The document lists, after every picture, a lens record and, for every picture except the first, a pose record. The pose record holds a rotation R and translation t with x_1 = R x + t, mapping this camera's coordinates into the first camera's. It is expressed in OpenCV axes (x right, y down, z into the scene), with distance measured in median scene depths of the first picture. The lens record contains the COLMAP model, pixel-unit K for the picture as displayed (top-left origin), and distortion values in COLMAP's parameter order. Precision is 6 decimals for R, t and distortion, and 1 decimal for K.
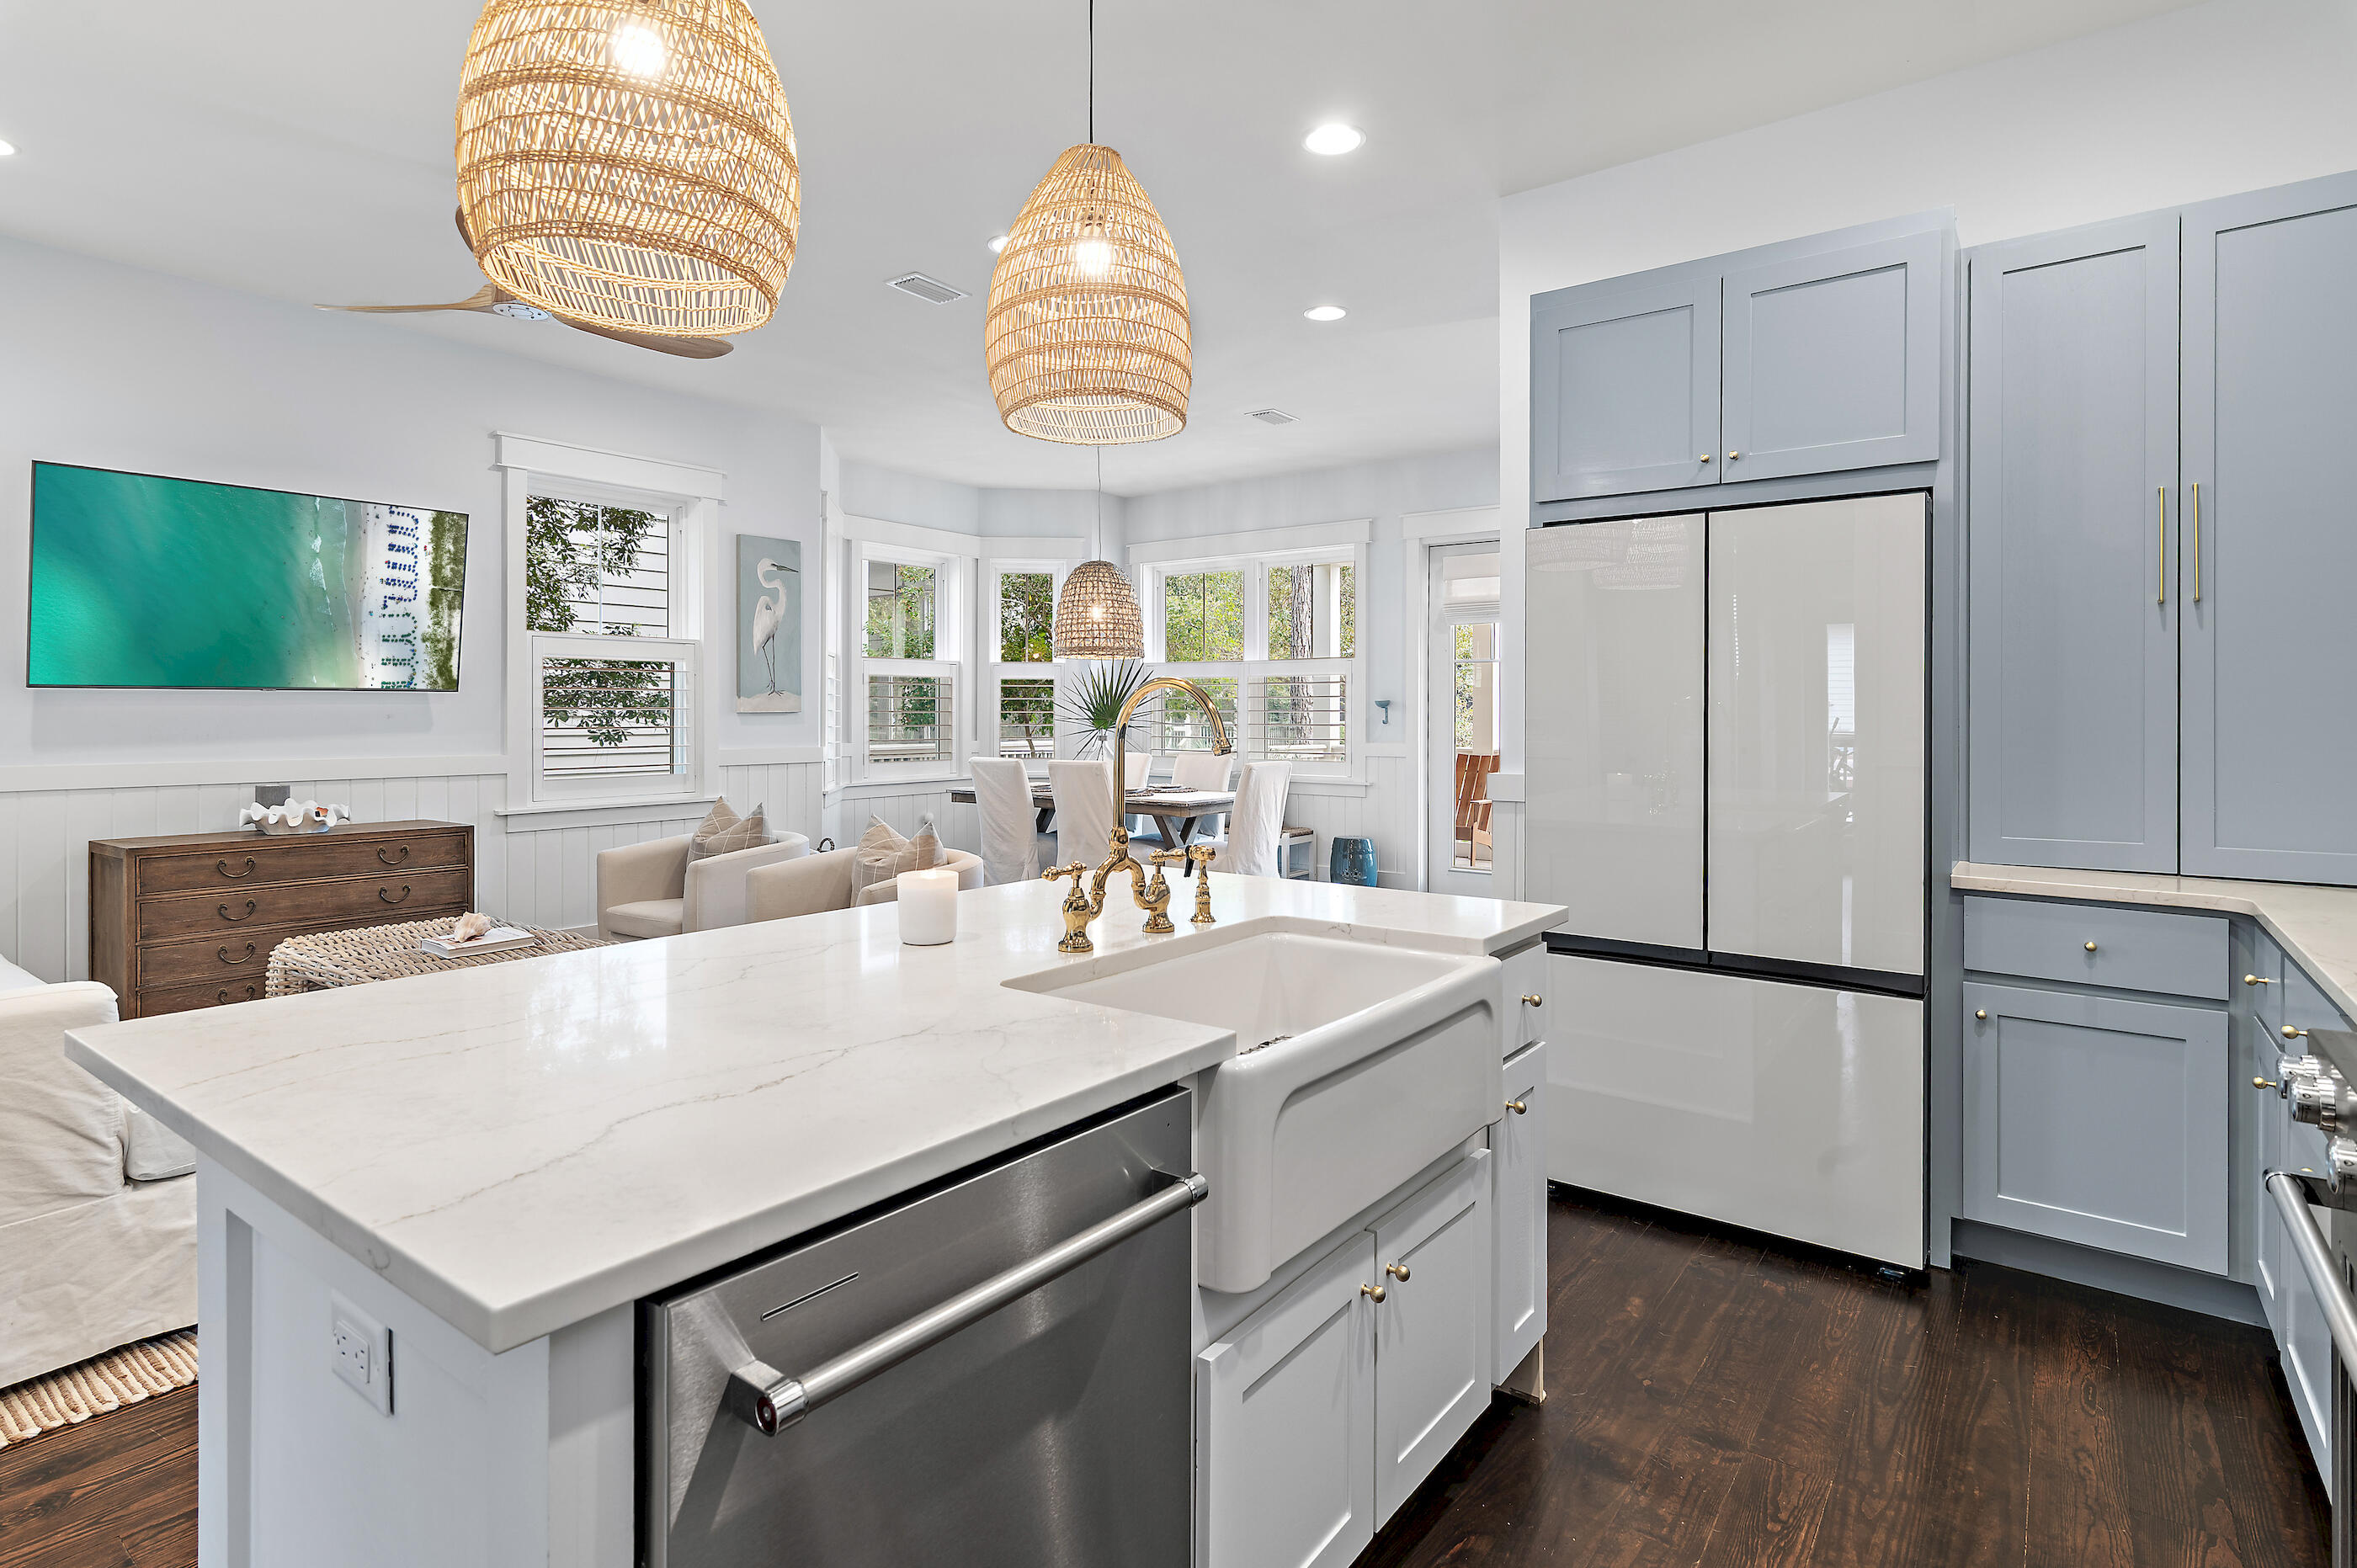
lens RADIAL K [[1158.0, 0, 1232.4], [0, 1158.0, 720.0], [0, 0, 1]] dist [0.038455, 0.000467]
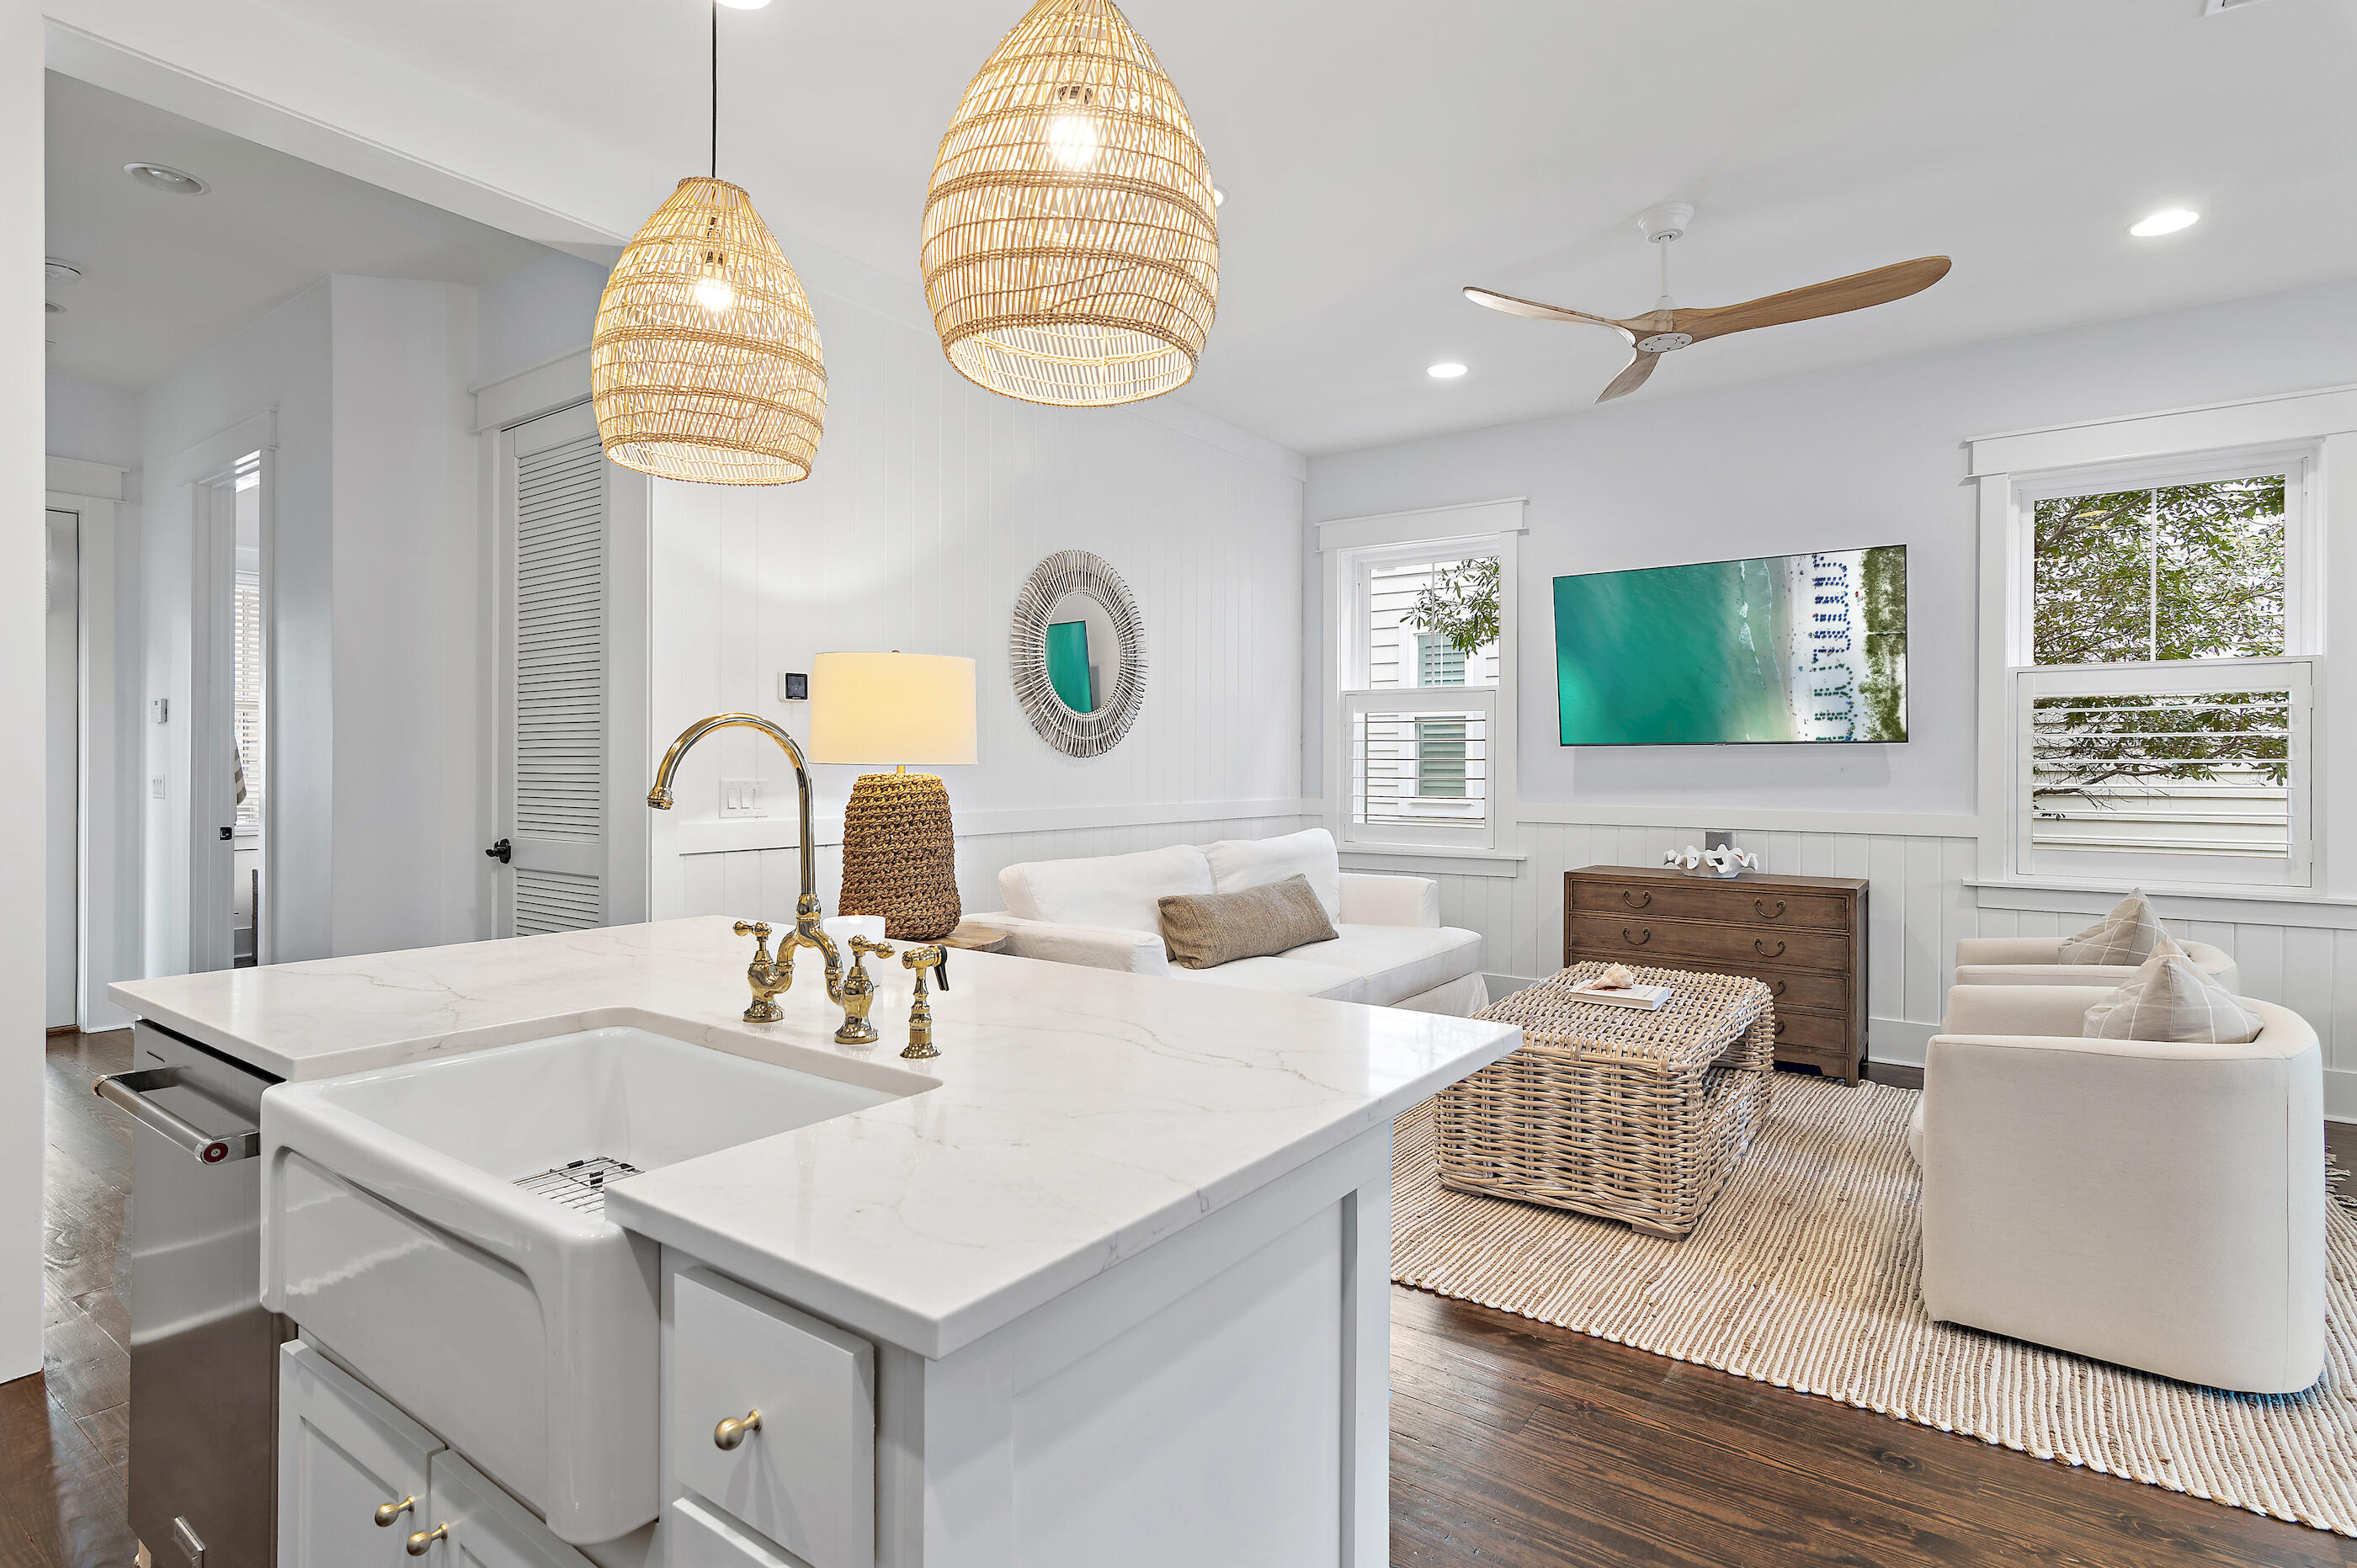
lens RADIAL K [[1158.0, 0, 1181.8], [0, 1158.0, 771.0], [0, 0, 1]] dist [0.038455, 0.000467]
pose [[-0.012335, -0.000030, -0.999924, 0.273047], [-0.007765, 0.999970, 0.000066, 0.001030], [0.999894, 0.007765, -0.012335, 0.477497]]
